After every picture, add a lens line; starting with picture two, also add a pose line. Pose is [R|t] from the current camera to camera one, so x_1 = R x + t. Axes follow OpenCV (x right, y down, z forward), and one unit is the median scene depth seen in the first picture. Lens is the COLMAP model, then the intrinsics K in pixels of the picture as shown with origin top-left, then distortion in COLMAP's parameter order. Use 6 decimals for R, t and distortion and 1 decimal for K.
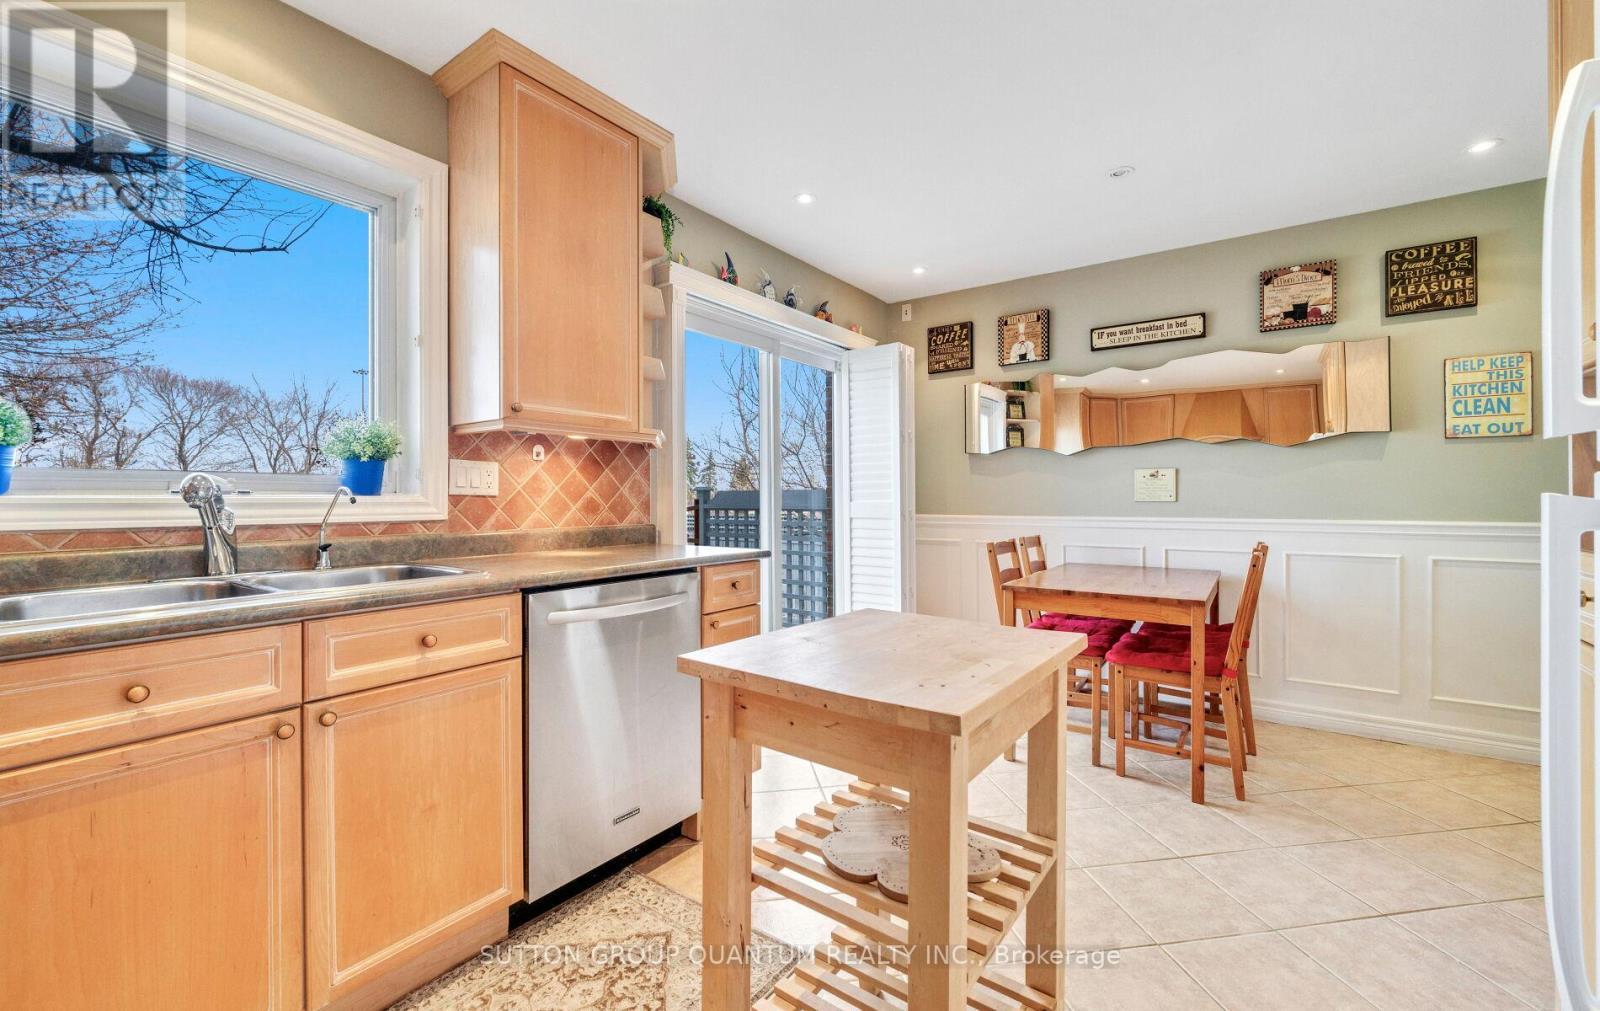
lens RADIAL K [[655.0, 0, 798.8], [0, 655.0, 497.6], [0, 0, 1]] dist [-0.000253, 0.000031]
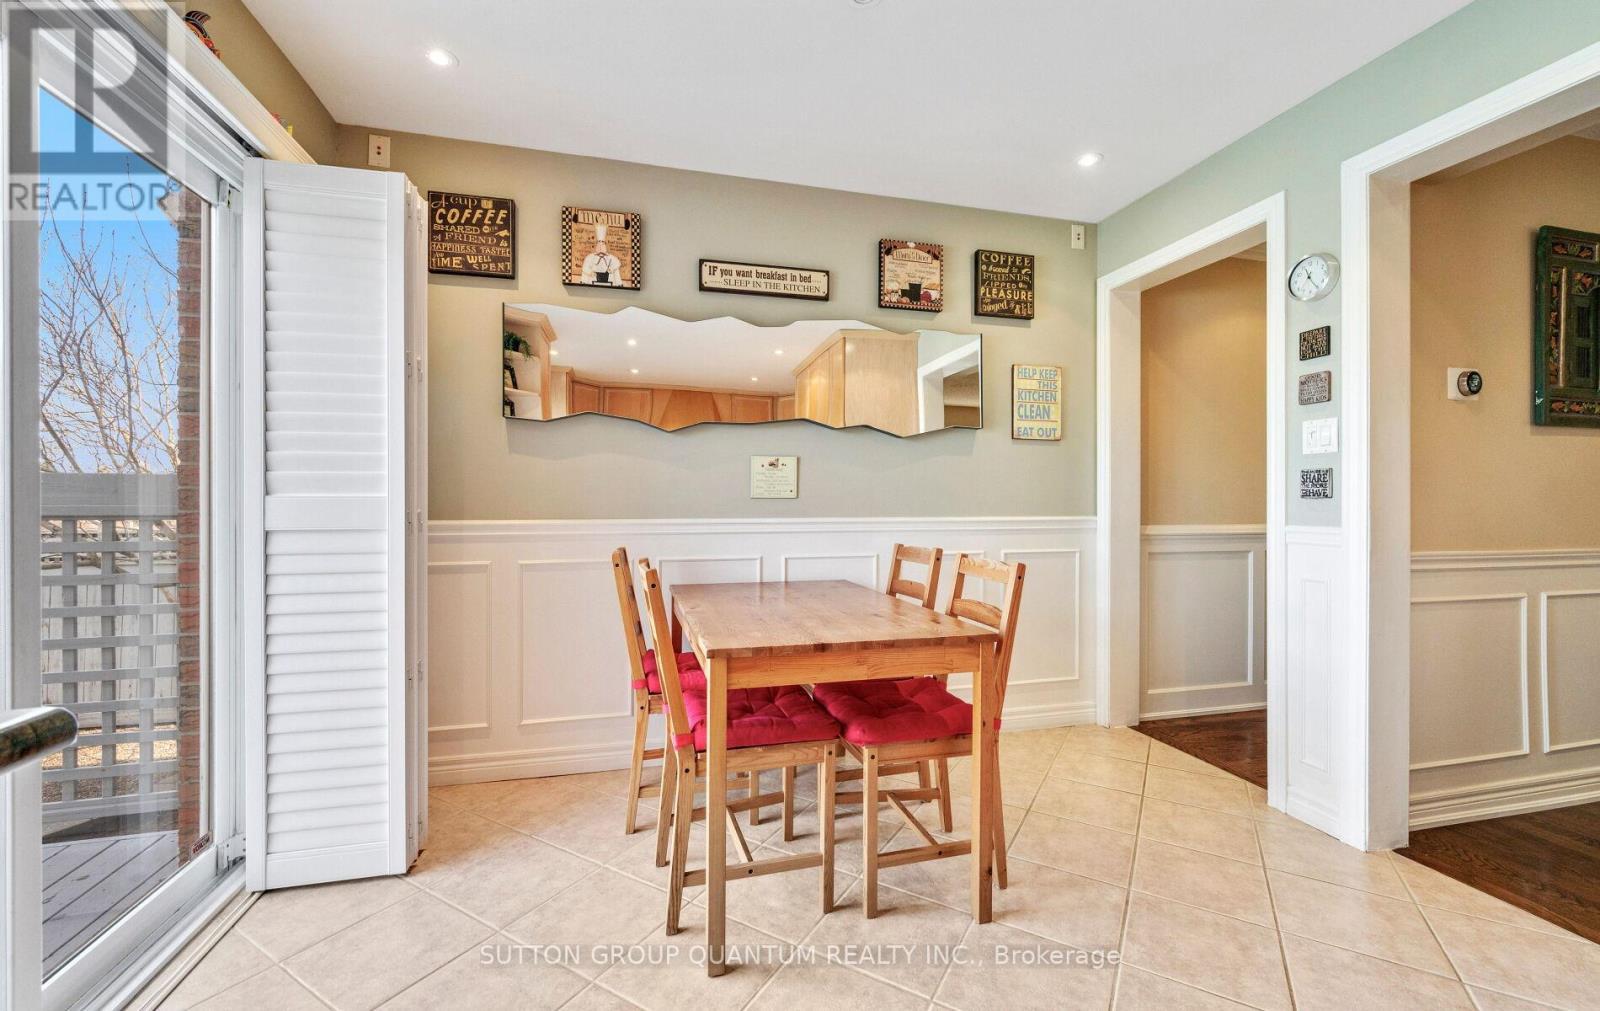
lens RADIAL K [[655.0, 0, 798.8], [0, 655.0, 497.6], [0, 0, 1]] dist [-0.000253, 0.000031]
pose [[0.631034, 0.007193, 0.775721, -0.051673], [-0.003949, 0.999974, -0.006059, 0.011694], [-0.775745, 0.000760, 0.631046, 0.544426]]
